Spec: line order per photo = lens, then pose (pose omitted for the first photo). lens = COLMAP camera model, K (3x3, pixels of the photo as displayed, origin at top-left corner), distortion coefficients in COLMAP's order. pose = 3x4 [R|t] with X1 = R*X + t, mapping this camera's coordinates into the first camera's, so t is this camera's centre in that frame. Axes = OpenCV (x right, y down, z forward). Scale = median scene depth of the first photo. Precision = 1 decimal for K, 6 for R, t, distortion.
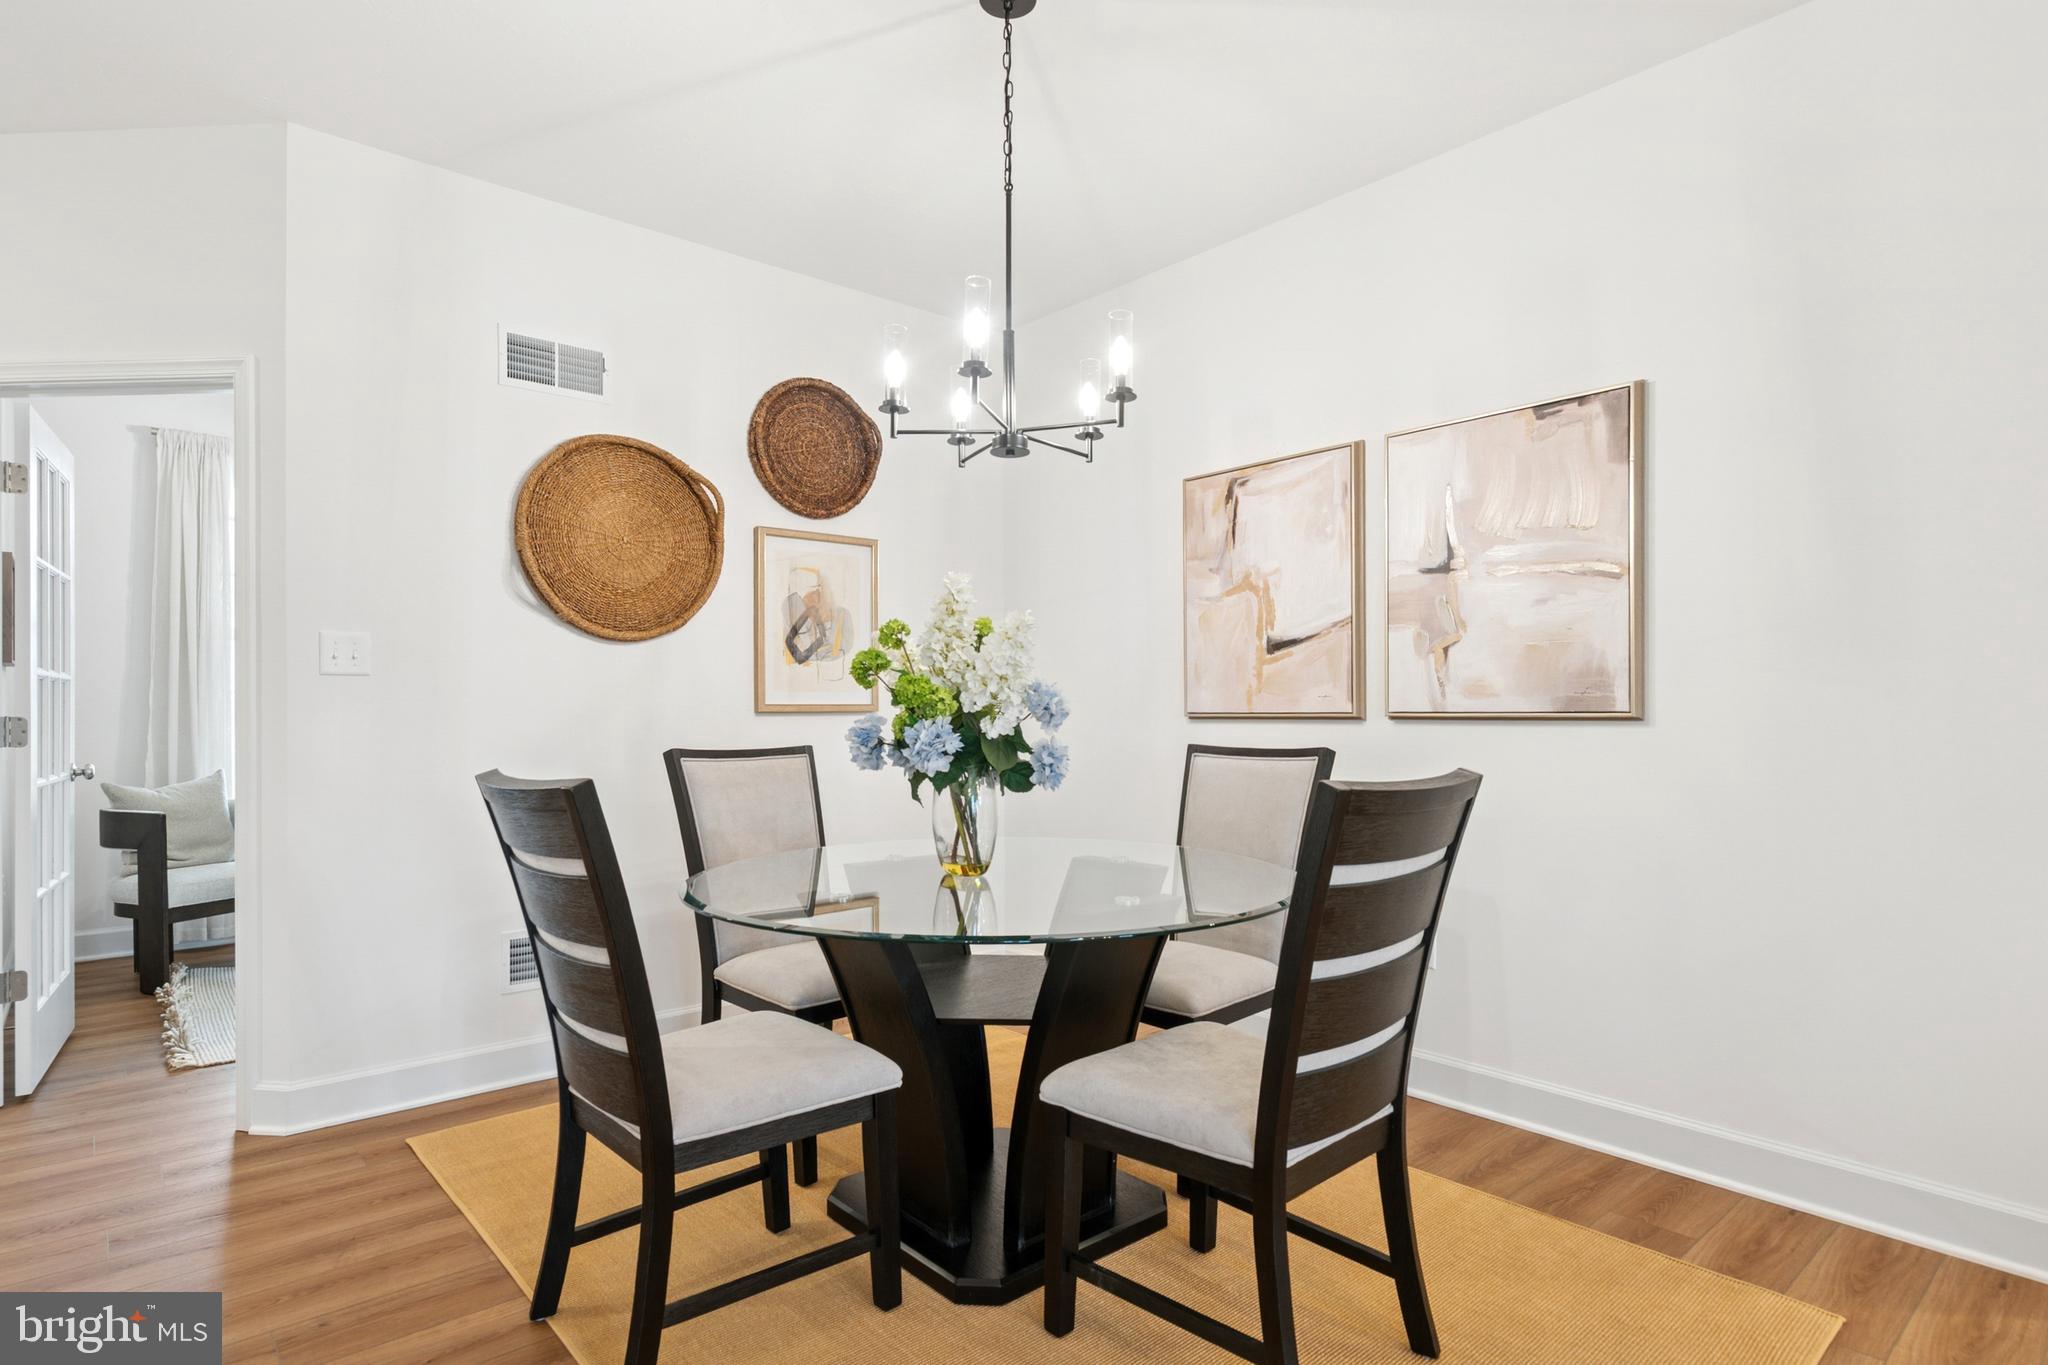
lens RADIAL K [[1089.4, 0, 1024.9], [0, 1089.4, 712.4], [0, 0, 1]] dist [-0.006463, 0.003550]
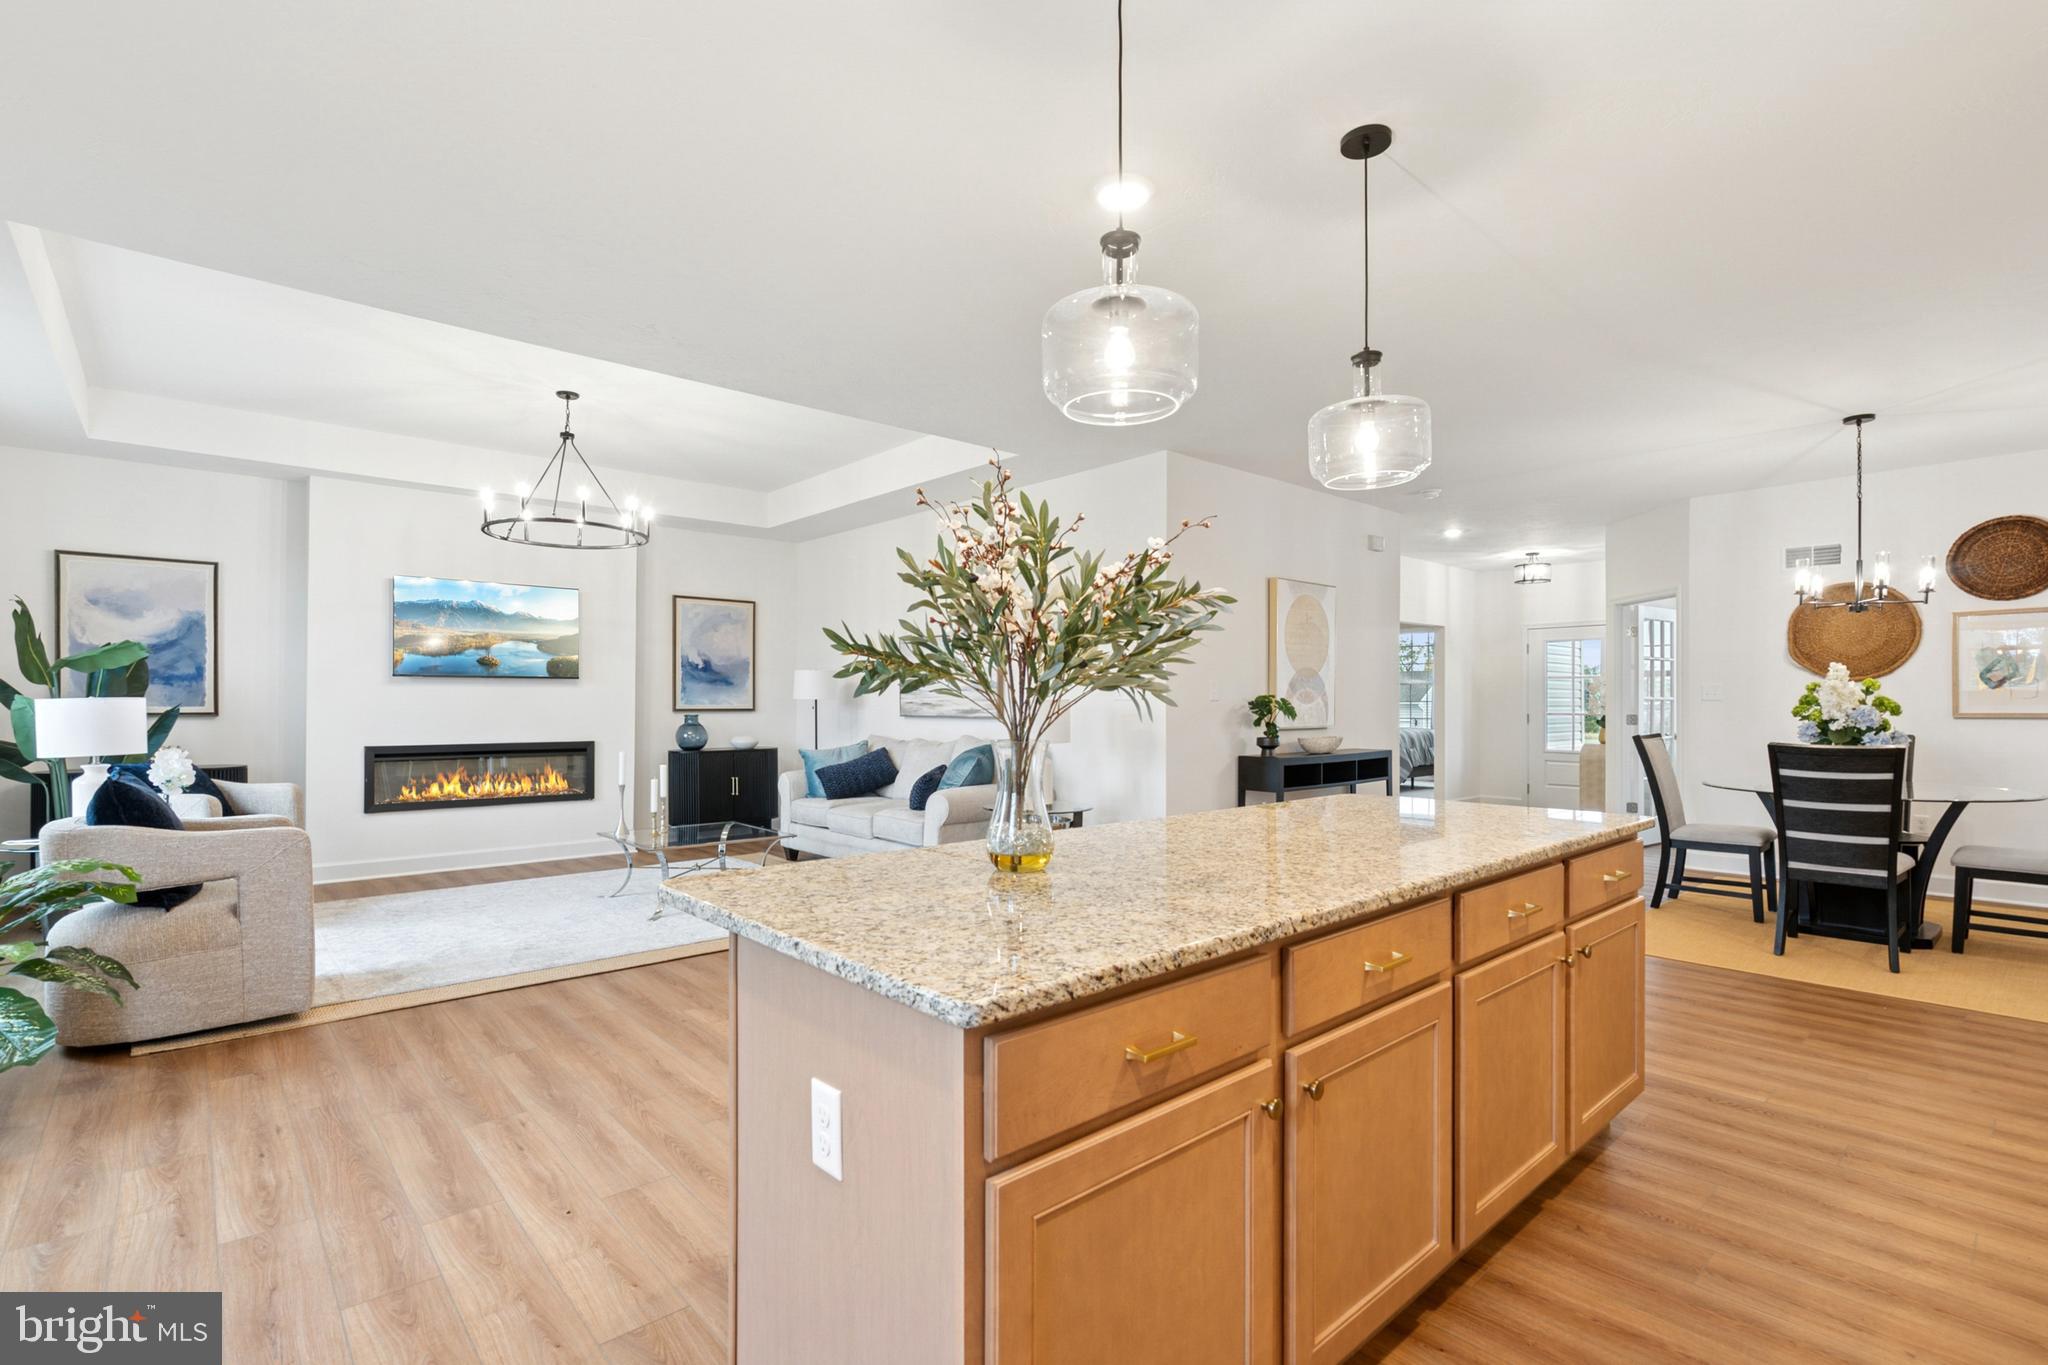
lens RADIAL K [[946.7, 0, 1021.5], [0, 946.7, 698.1], [0, 0, 1]] dist [-0.006866, 0.004155]
pose [[0.014633, -0.003067, -0.999888, 1.531677], [-0.001482, 0.999994, -0.003089, -0.029329], [0.999892, 0.001527, 0.014629, -0.651604]]
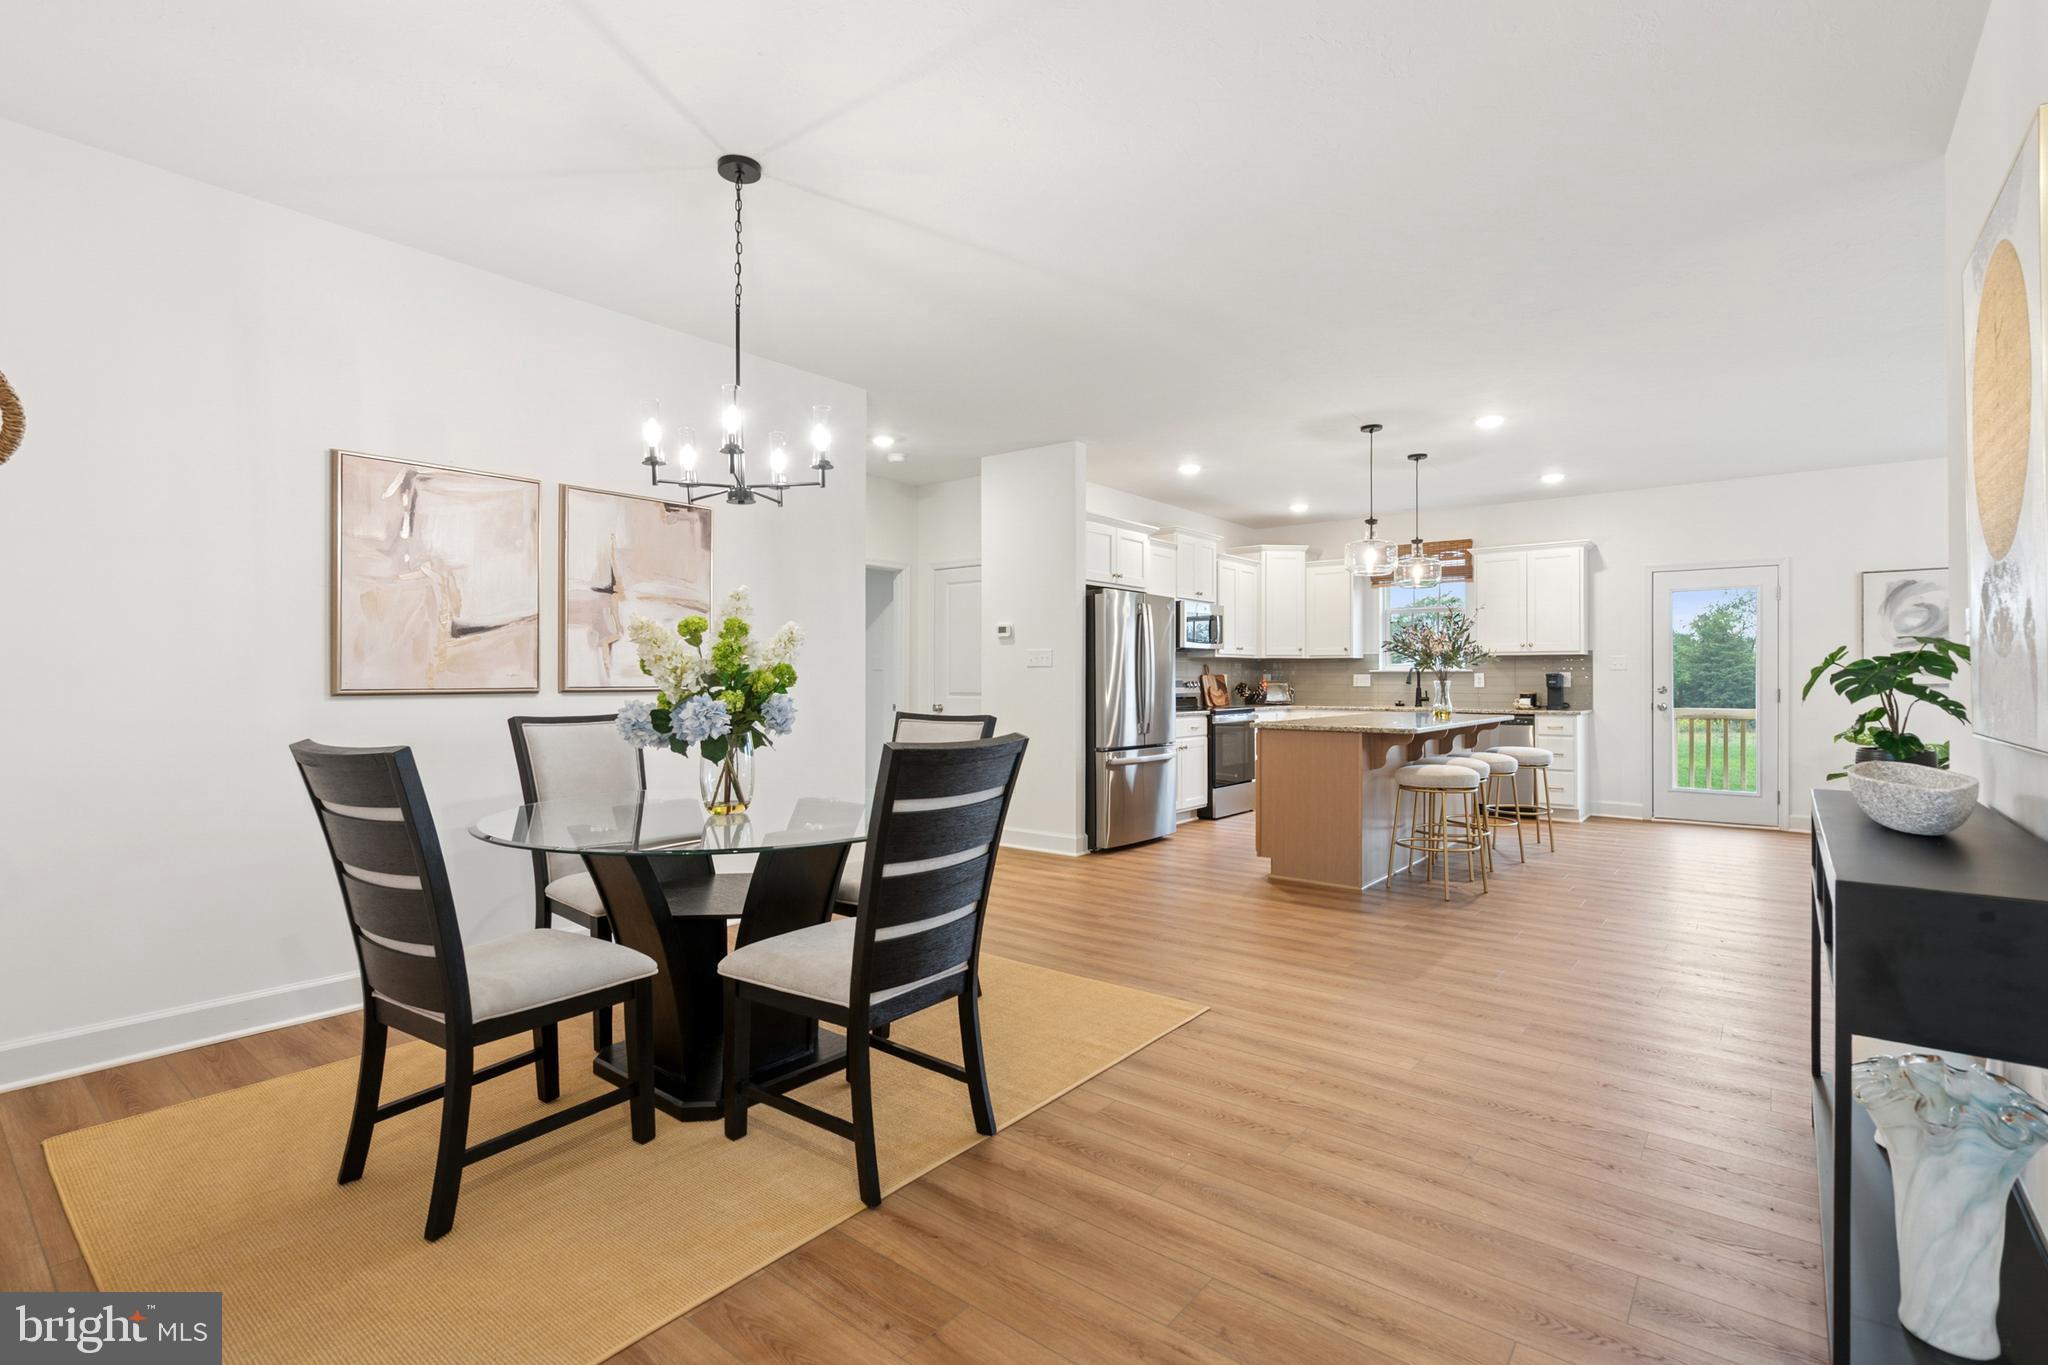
lens RADIAL K [[946.7, 0, 1016.0], [0, 946.7, 674.4], [0, 0, 1]] dist [-0.006866, 0.004155]
pose [[-0.179946, 0.004001, 0.983668, -0.948967], [-0.000069, 0.999992, -0.004080, -0.011700], [-0.983676, -0.000802, -0.179944, 0.661180]]
